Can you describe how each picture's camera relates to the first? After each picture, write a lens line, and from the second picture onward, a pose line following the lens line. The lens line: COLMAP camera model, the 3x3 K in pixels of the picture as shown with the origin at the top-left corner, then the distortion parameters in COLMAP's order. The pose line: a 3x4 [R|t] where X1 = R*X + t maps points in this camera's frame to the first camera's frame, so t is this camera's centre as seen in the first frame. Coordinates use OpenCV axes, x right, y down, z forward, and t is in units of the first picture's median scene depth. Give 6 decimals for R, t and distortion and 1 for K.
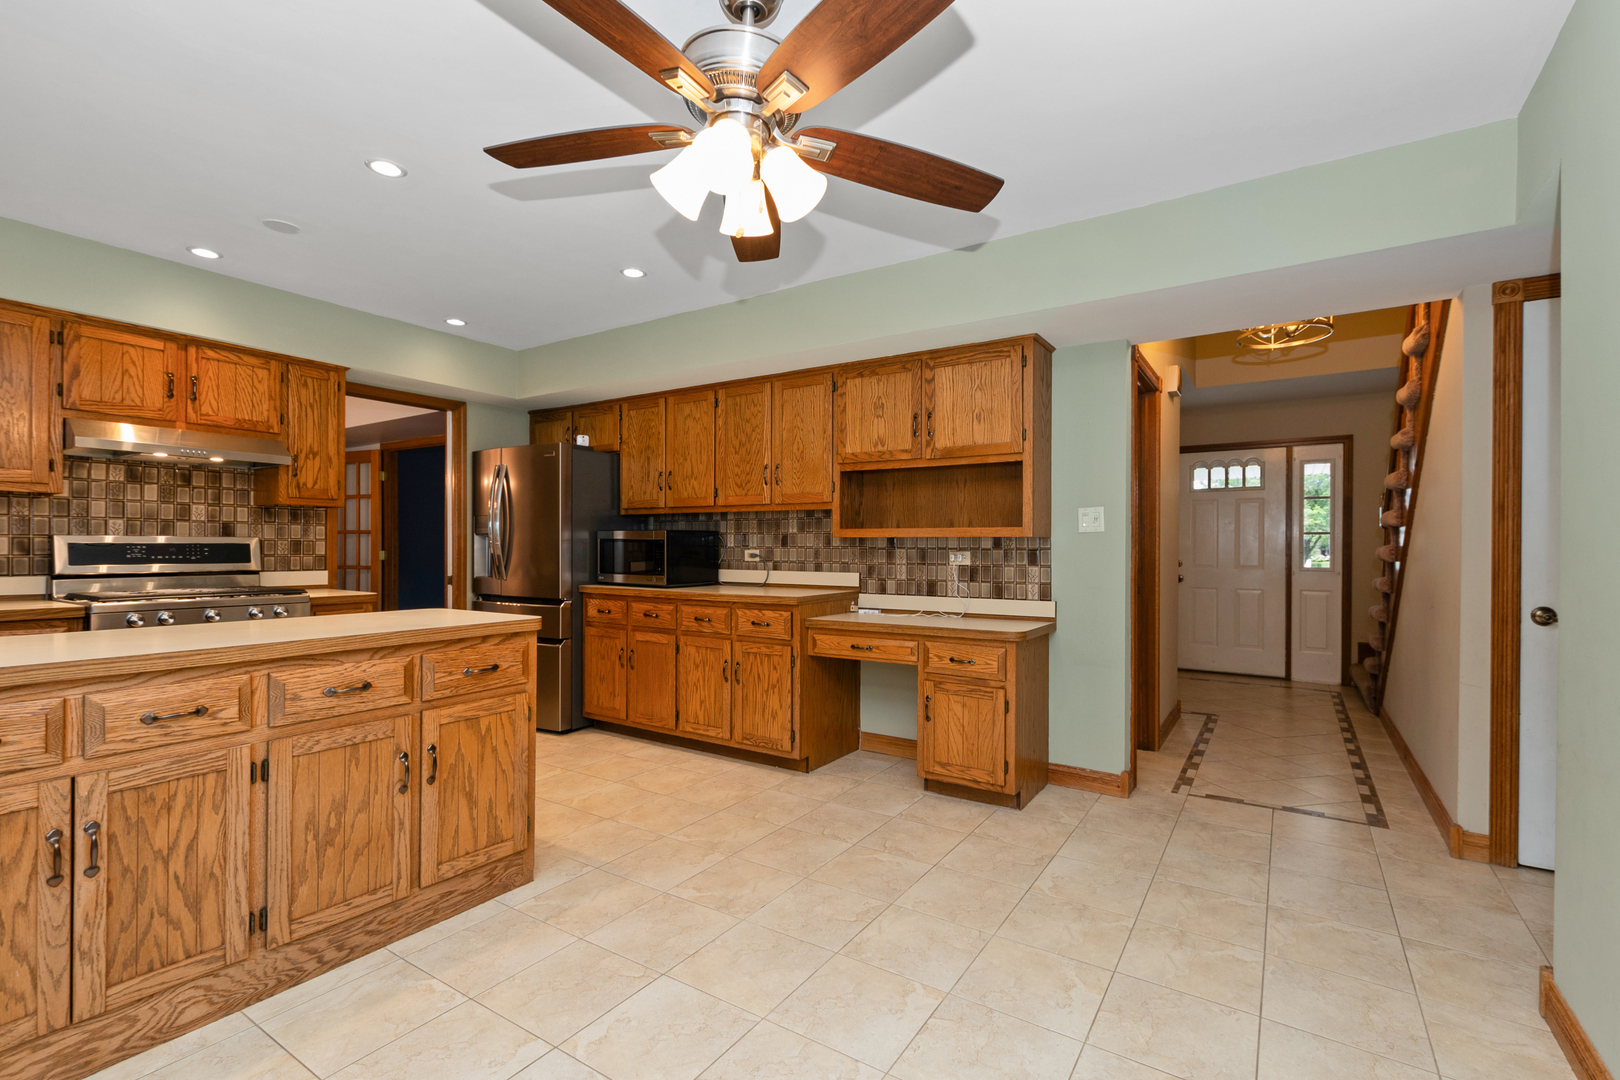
lens RADIAL K [[711.0, 0, 821.2], [0, 711.0, 546.5], [0, 0, 1]] dist [0.013543, -0.005226]
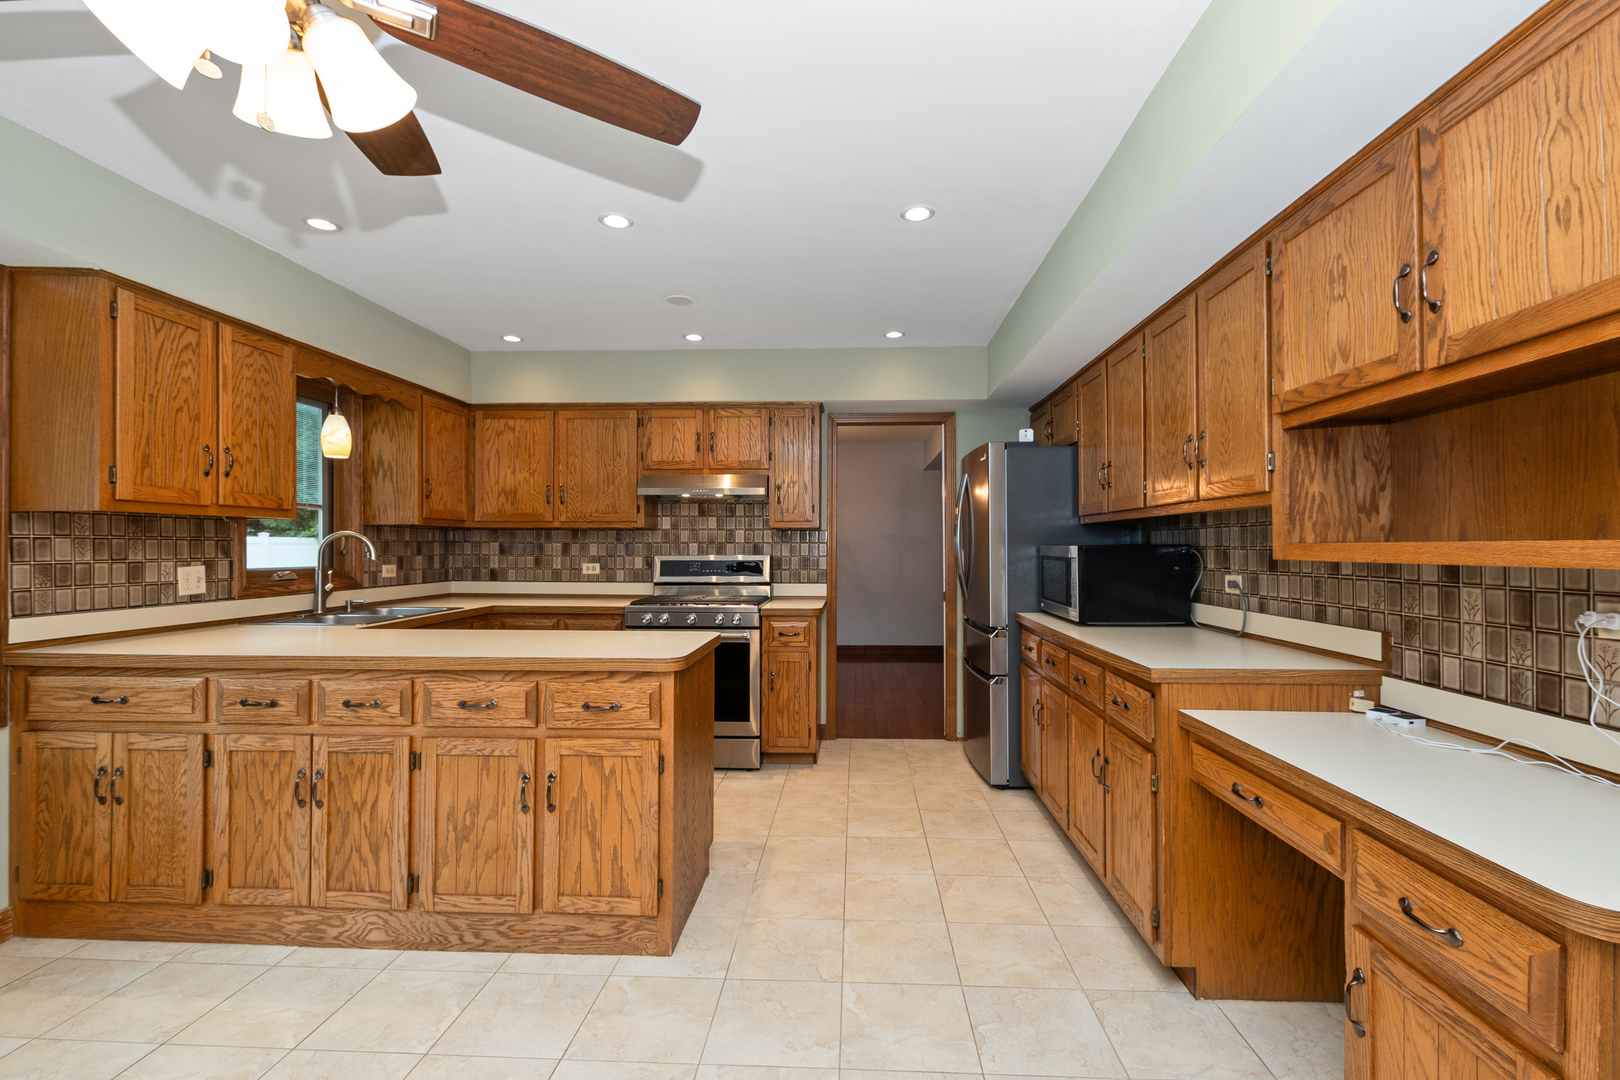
lens RADIAL K [[711.0, 0, 825.4], [0, 711.0, 541.6], [0, 0, 1]] dist [0.013543, -0.005226]
pose [[0.505045, -0.012618, -0.863001, 0.359863], [0.003140, 0.999913, -0.012782, -0.024557], [0.863087, 0.003745, 0.505041, 0.563612]]
